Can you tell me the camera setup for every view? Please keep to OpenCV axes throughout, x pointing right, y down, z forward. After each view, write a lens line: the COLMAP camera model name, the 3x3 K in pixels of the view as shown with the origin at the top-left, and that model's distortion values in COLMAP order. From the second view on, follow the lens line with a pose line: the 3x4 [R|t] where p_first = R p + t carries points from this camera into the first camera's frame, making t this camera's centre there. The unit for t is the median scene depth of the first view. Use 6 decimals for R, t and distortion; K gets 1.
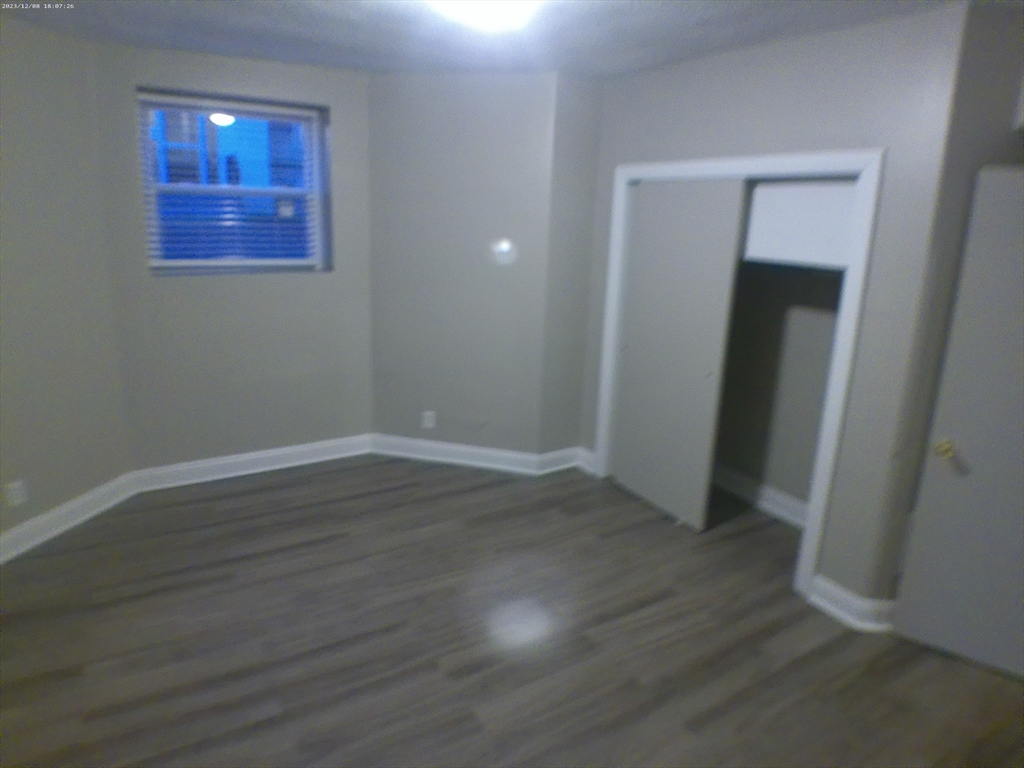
lens RADIAL K [[611.5, 0, 496.6], [0, 611.5, 355.6], [0, 0, 1]] dist [0.007237, -0.045764]
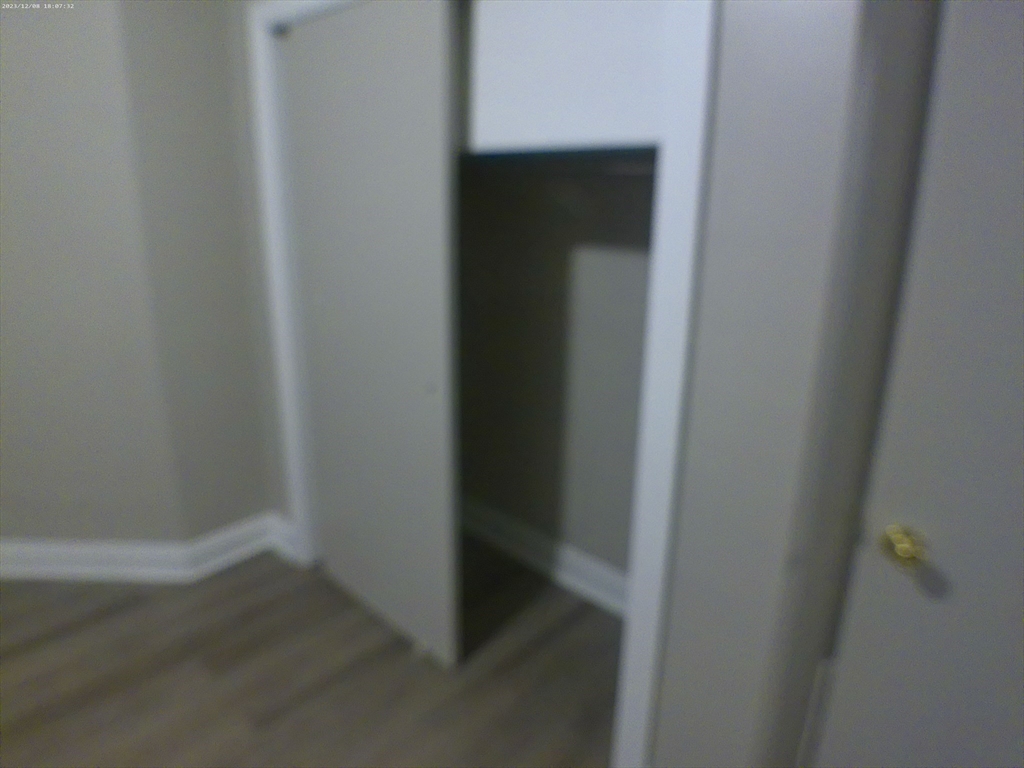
lens RADIAL K [[611.5, 0, 496.6], [0, 611.5, 355.6], [0, 0, 1]] dist [0.007237, -0.045764]
pose [[0.962854, -0.111168, 0.246077, 0.252606], [0.095729, 0.992662, 0.073873, -0.026634], [-0.252483, -0.047573, 0.966431, 0.448675]]
